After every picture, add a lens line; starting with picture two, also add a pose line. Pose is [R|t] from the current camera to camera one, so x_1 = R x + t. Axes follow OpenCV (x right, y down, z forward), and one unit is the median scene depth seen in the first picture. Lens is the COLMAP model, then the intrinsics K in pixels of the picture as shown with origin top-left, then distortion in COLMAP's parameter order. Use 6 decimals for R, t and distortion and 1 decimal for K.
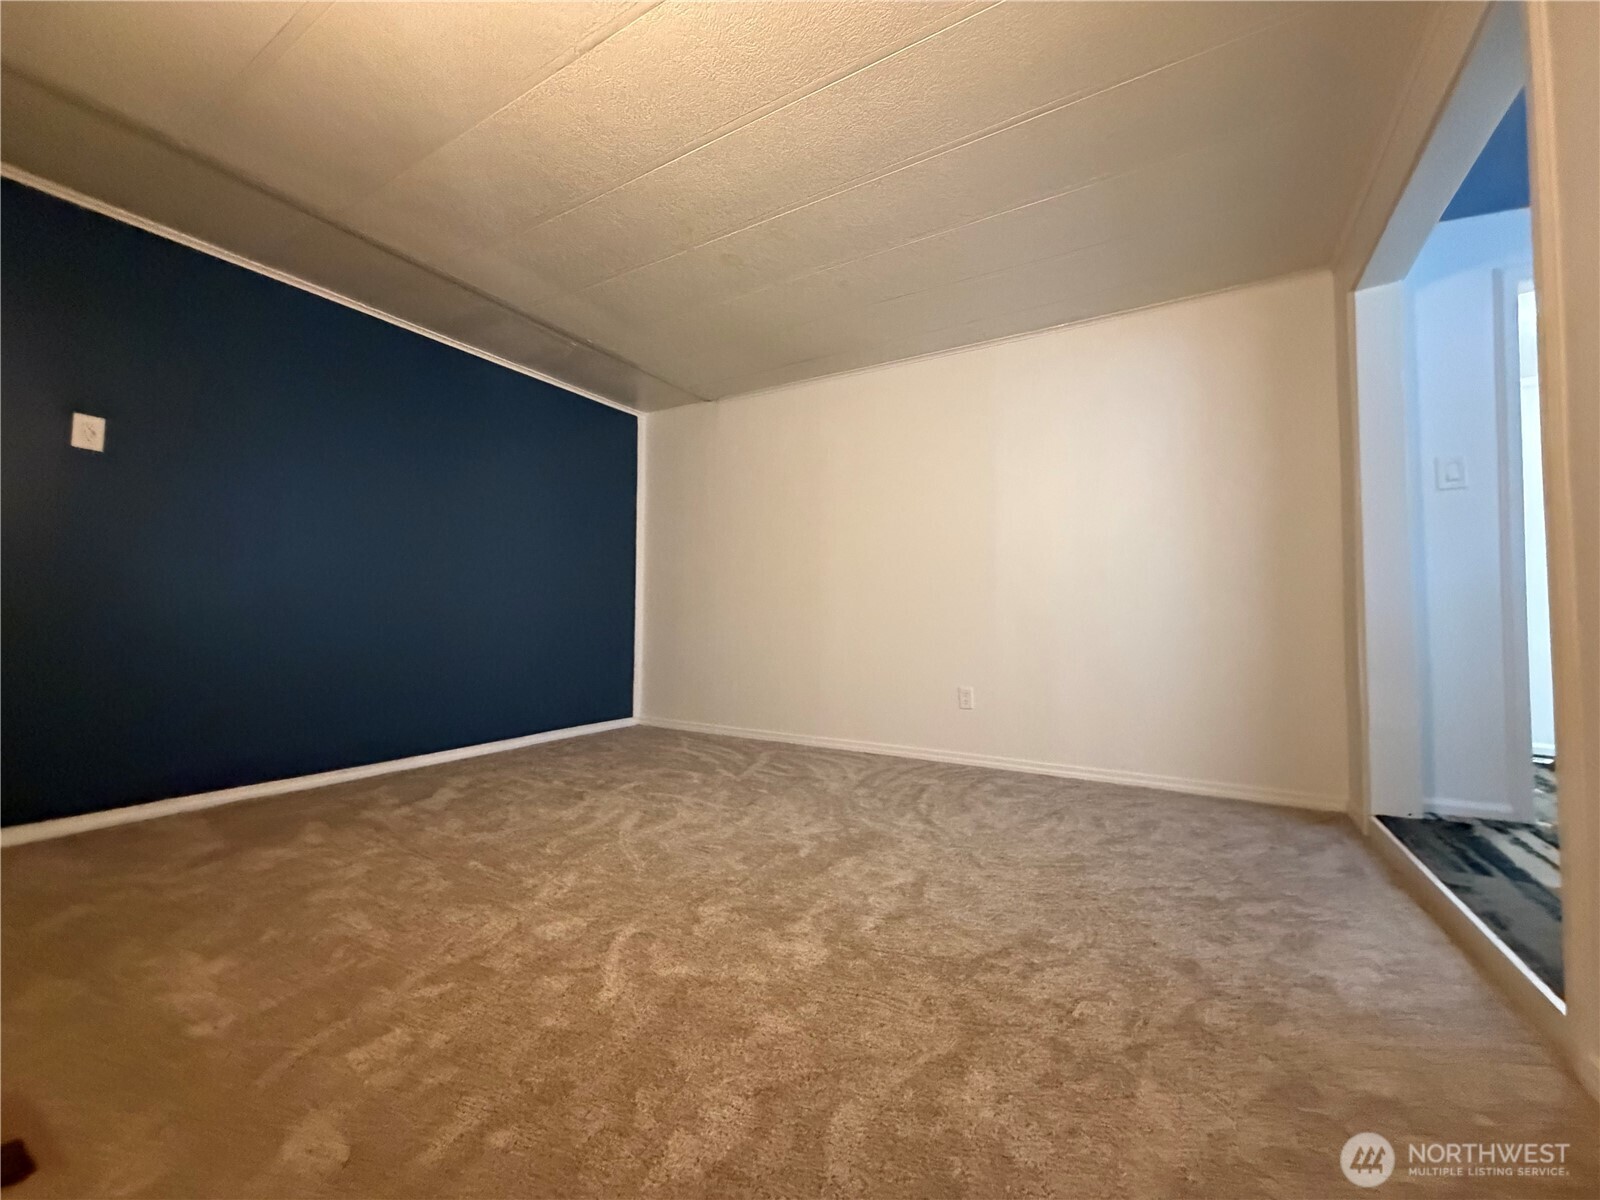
lens RADIAL K [[640.9, 0, 799.8], [0, 640.9, 596.1], [0, 0, 1]] dist [0.002081, 0.000295]
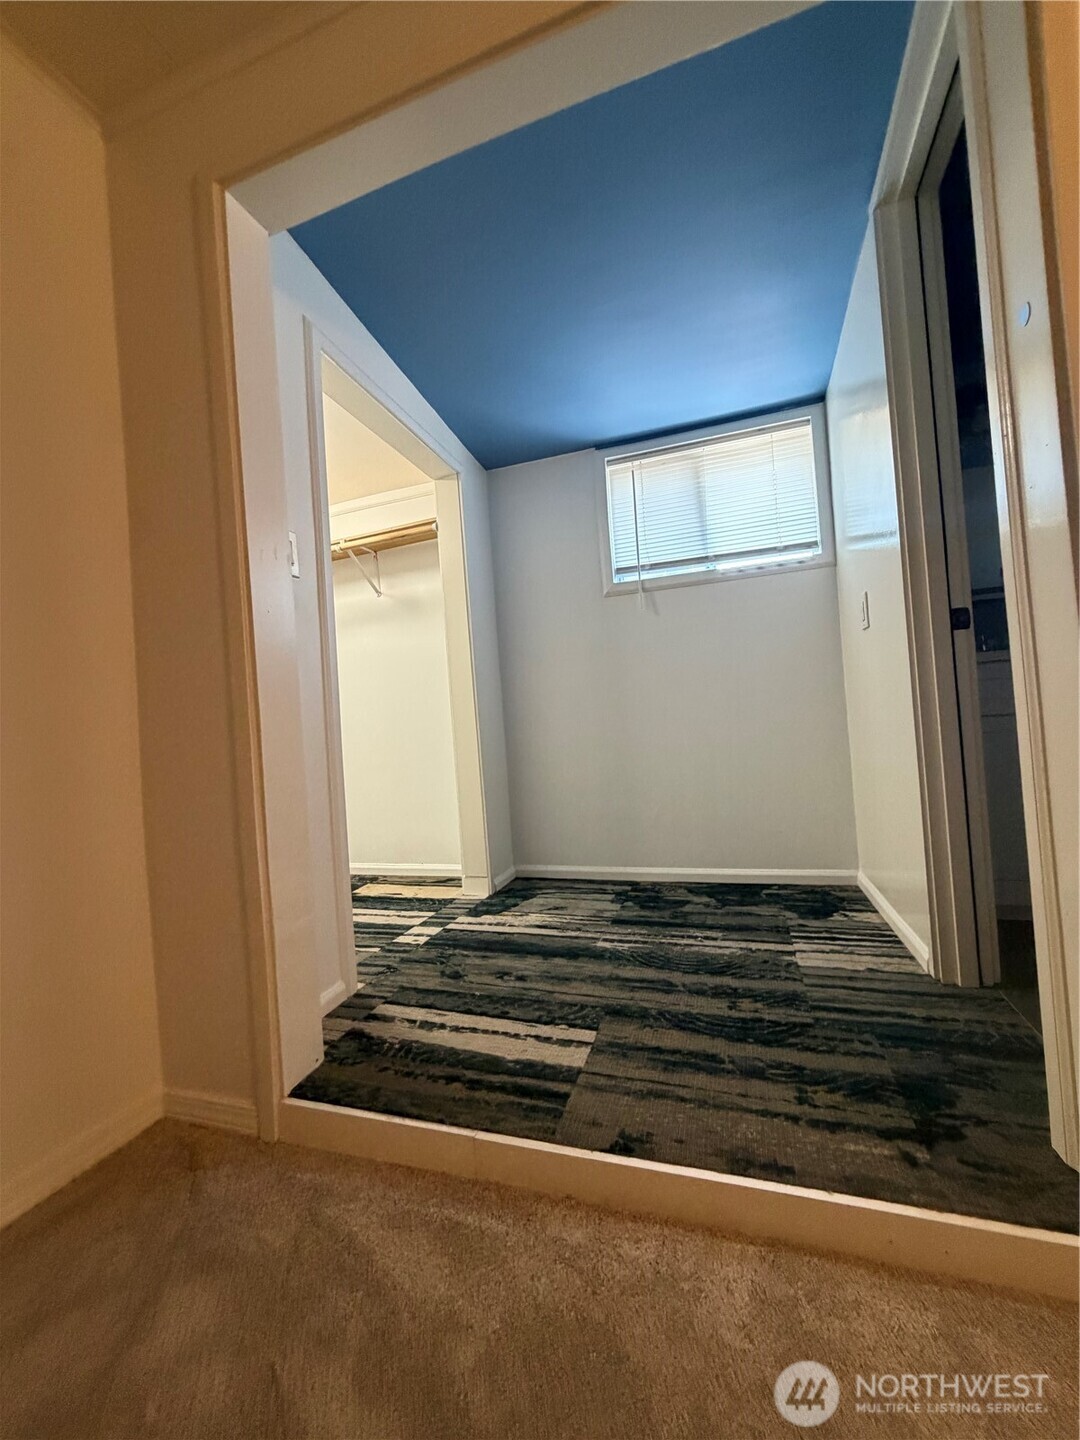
lens RADIAL K [[576.8, 0, 540.8], [0, 576.8, 715.9], [0, 0, 1]] dist [0.002081, 0.000295]
pose [[-0.207148, 0.038496, 0.977552, 0.335346], [0.022247, 0.999152, -0.034632, 0.027063], [-0.978057, 0.014574, -0.207829, 0.886832]]
